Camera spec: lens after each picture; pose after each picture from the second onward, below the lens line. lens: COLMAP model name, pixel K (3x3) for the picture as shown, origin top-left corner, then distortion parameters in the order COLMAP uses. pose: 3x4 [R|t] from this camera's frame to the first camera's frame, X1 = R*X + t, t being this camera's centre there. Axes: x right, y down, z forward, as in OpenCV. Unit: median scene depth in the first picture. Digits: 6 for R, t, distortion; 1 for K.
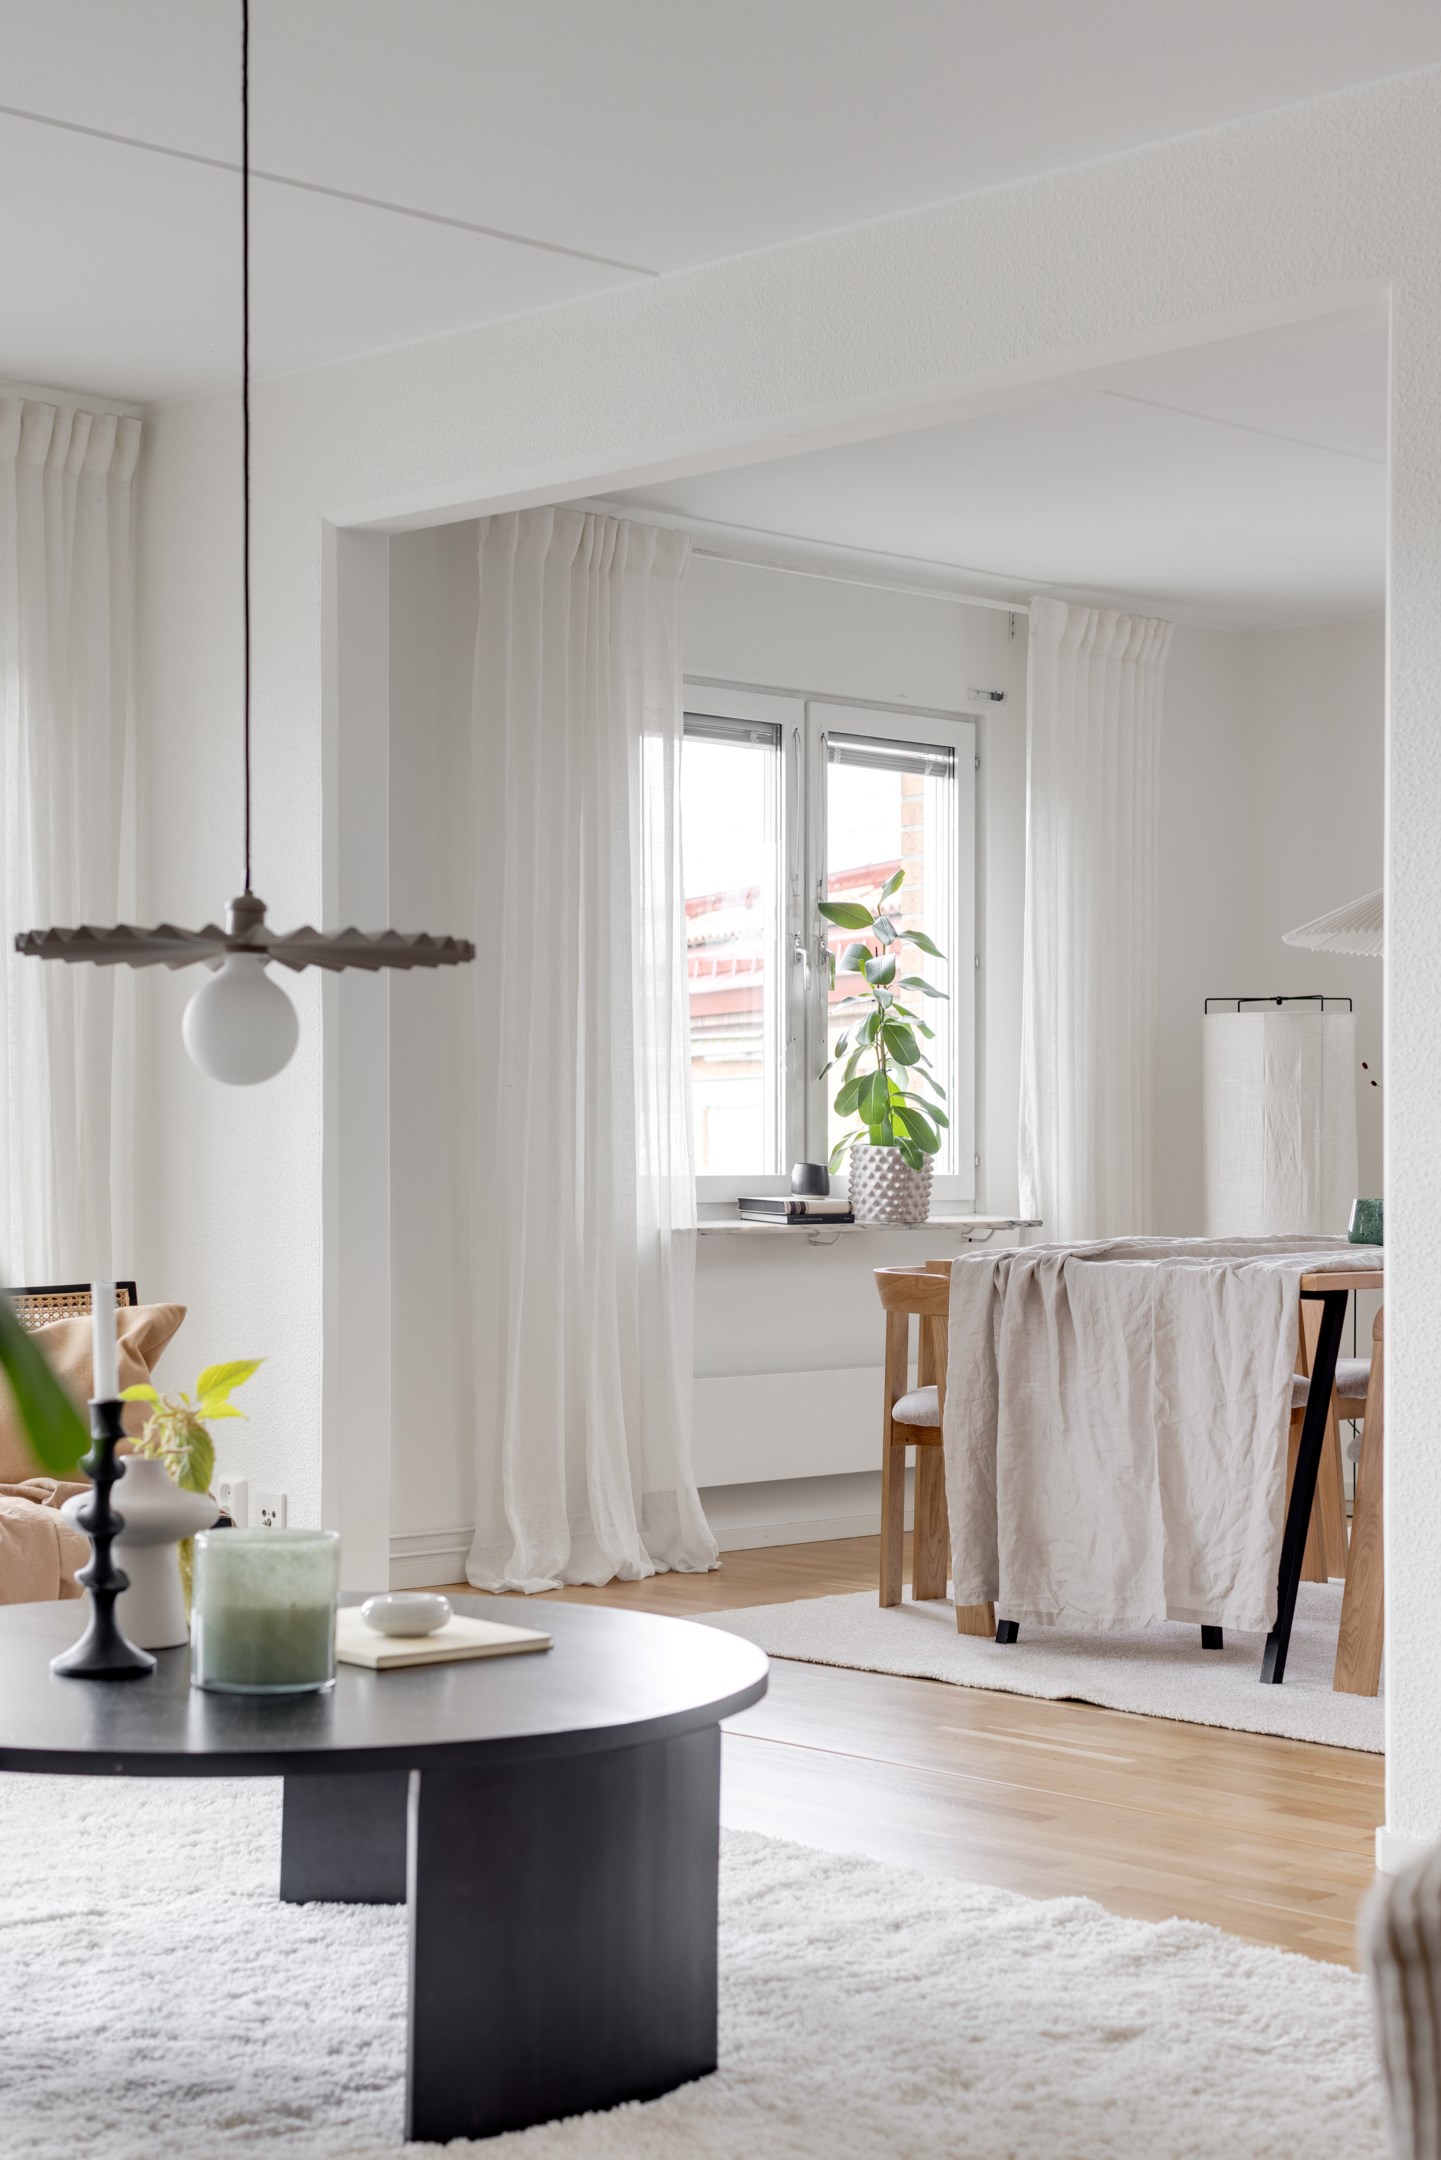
lens RADIAL K [[3327.6, 0, 610.9], [0, 3327.6, 1102.3], [0, 0, 1]] dist [0.174081, 0.000000]
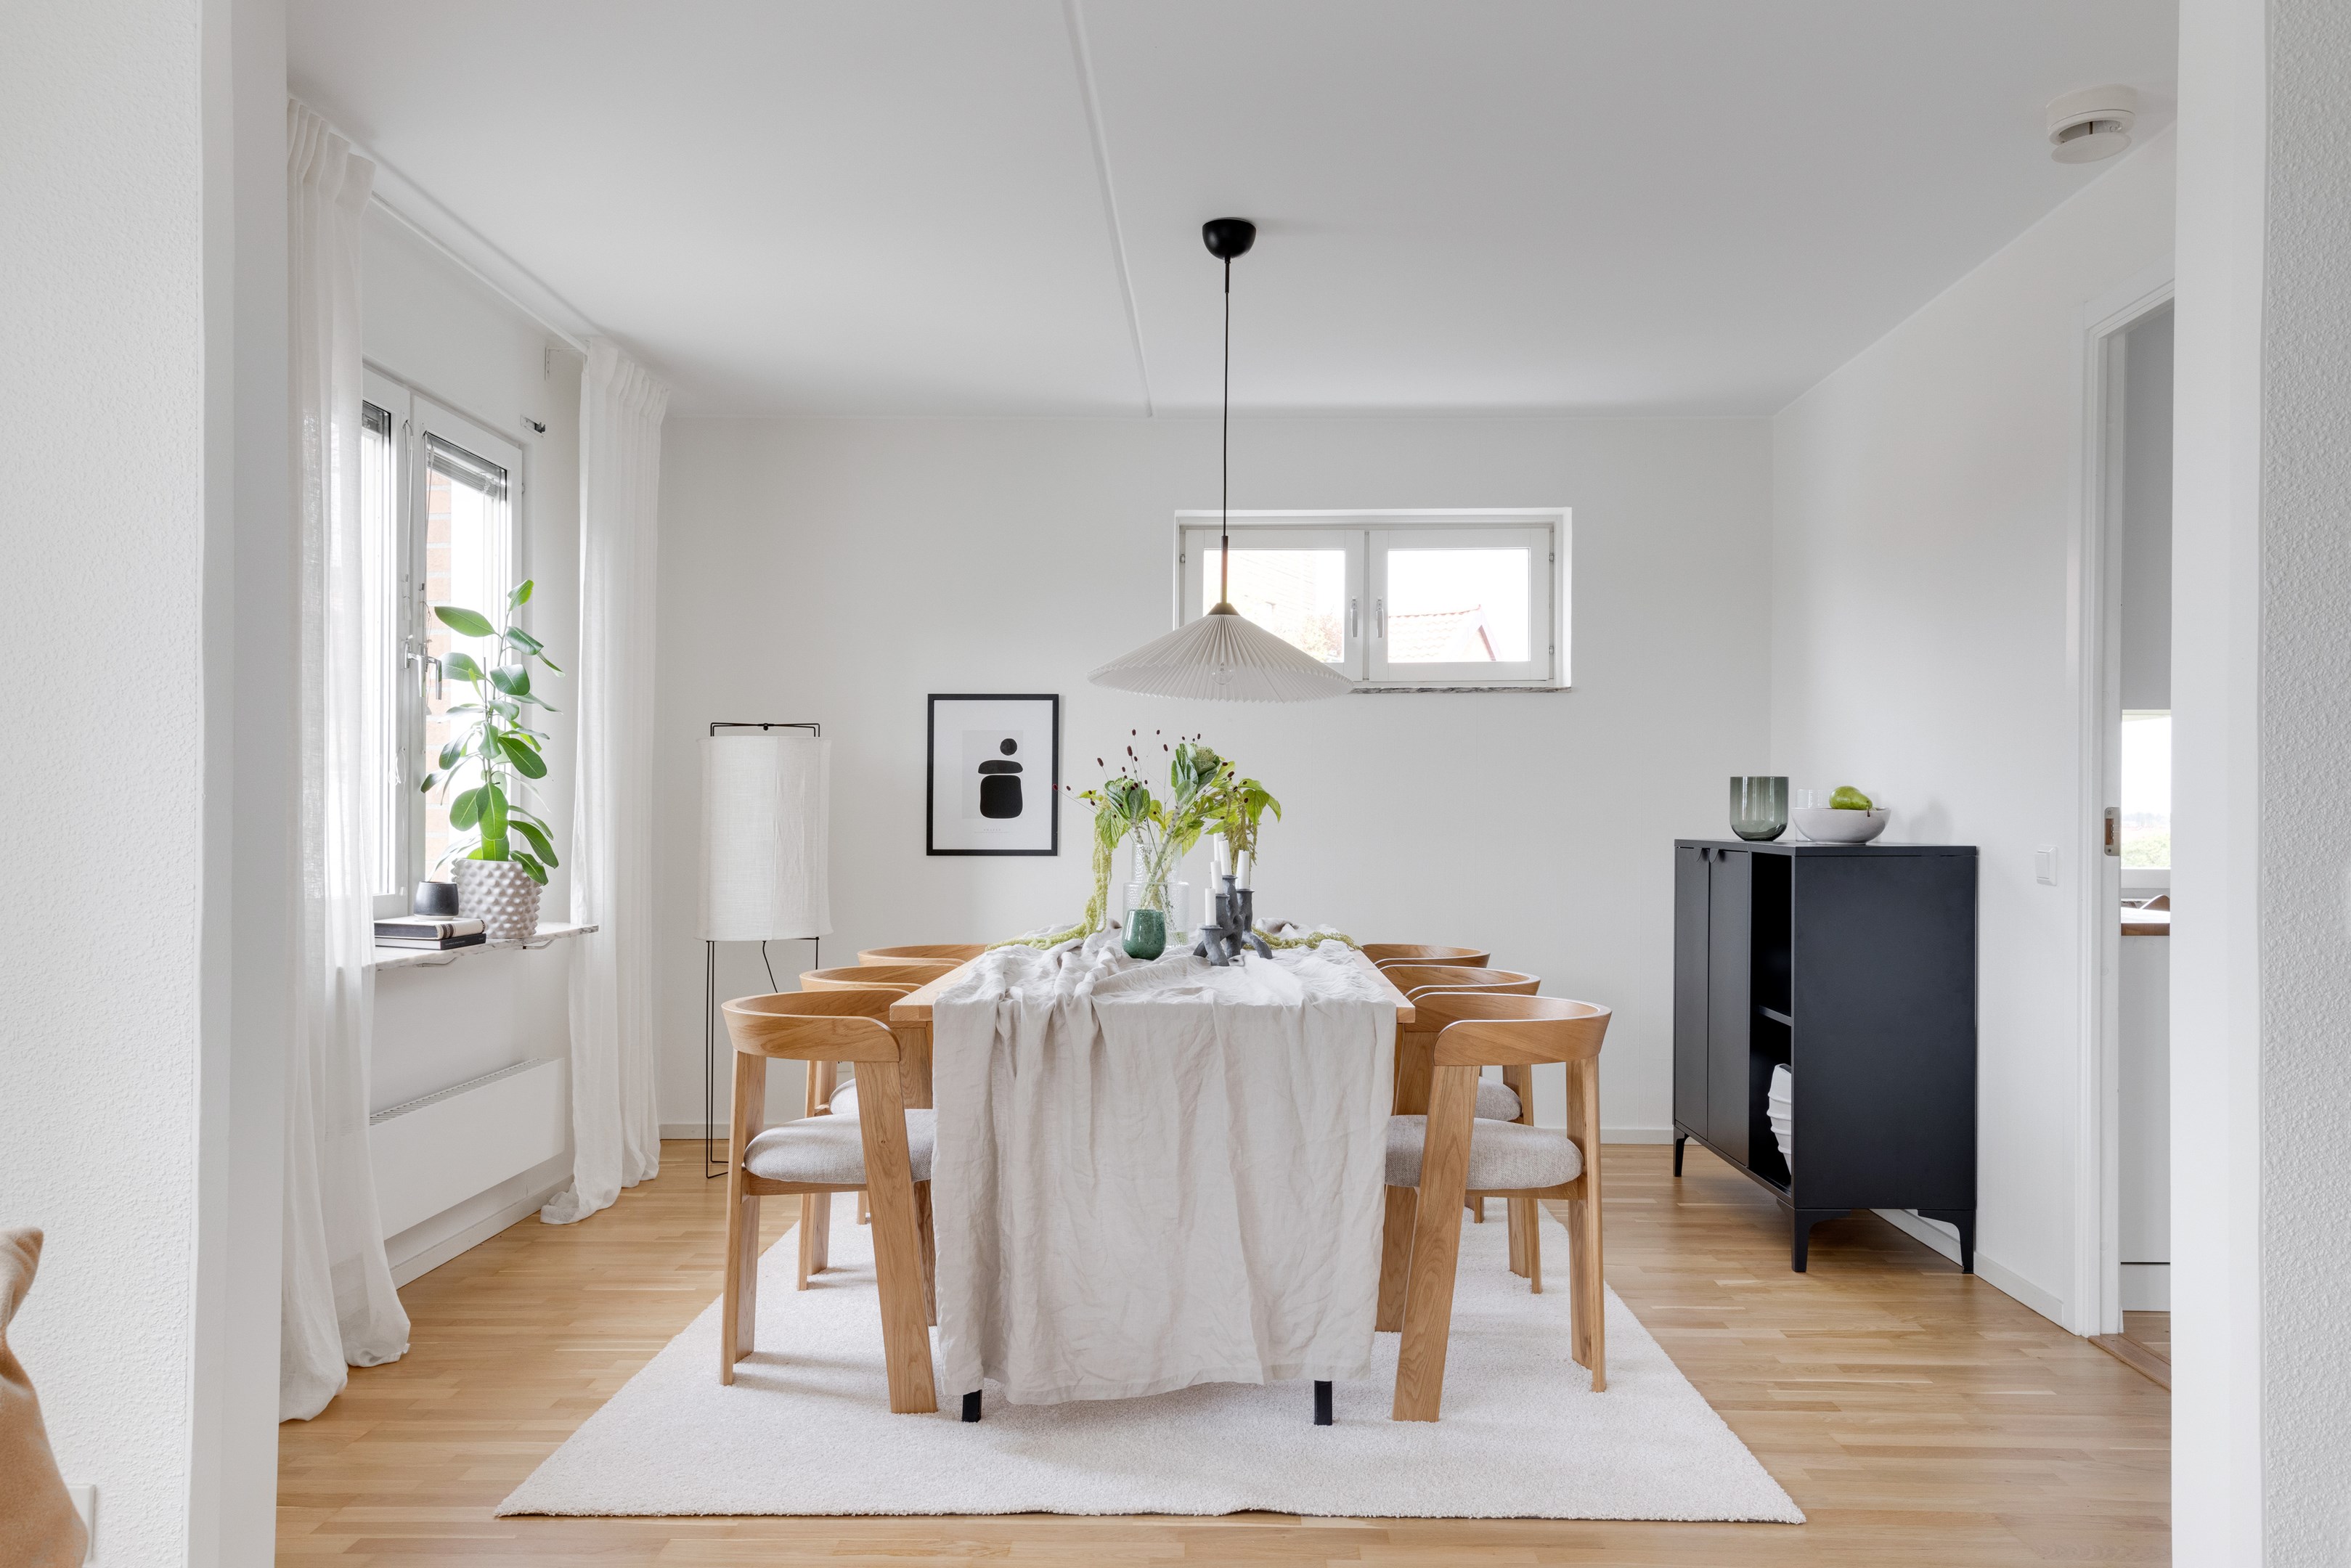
lens RADIAL K [[1774.5, 0, 1196.5], [0, 1774.5, 794.8], [0, 0, 1]] dist [0.030719, -0.008161]
pose [[0.700060, 0.007892, 0.714040, -0.150675], [-0.007613, 0.999965, -0.003588, -0.006107], [-0.714043, -0.002924, 0.700095, 0.494694]]
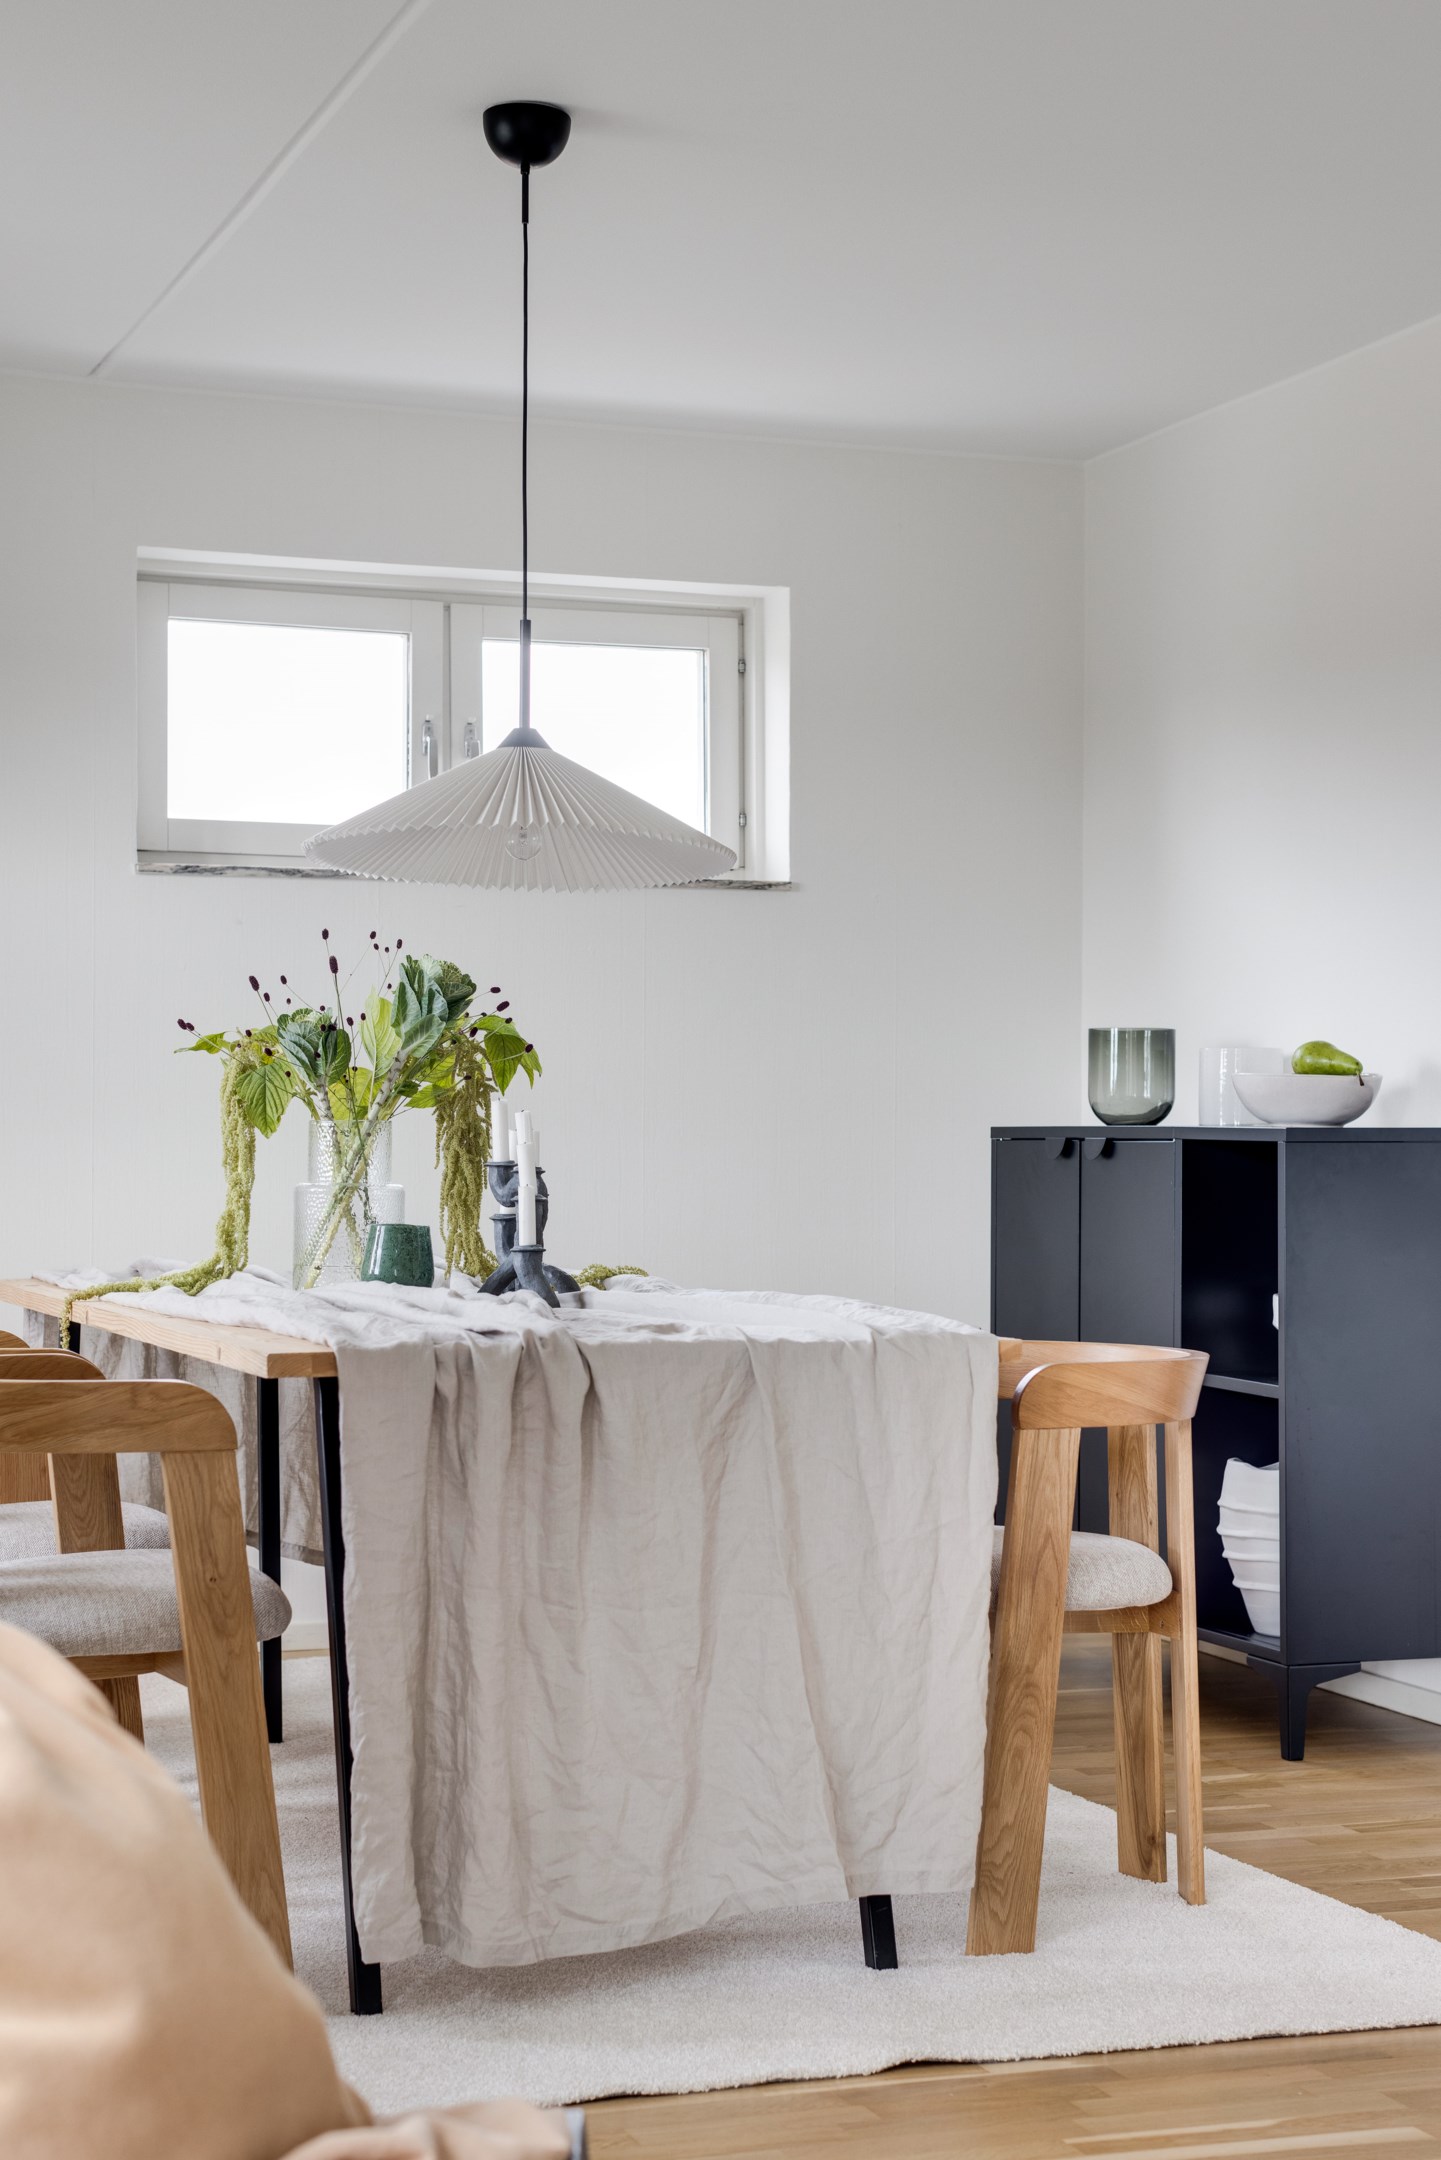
lens RADIAL K [[3503.3, 0, 705.1], [0, 3503.3, 1099.4], [0, 0, 1]] dist [0.150651, 0.000000]
pose [[0.389403, 0.010840, 0.921004, -0.338126], [-0.012369, 0.999902, -0.006539, 0.006330], [-0.920984, -0.008846, 0.389499, 0.570097]]
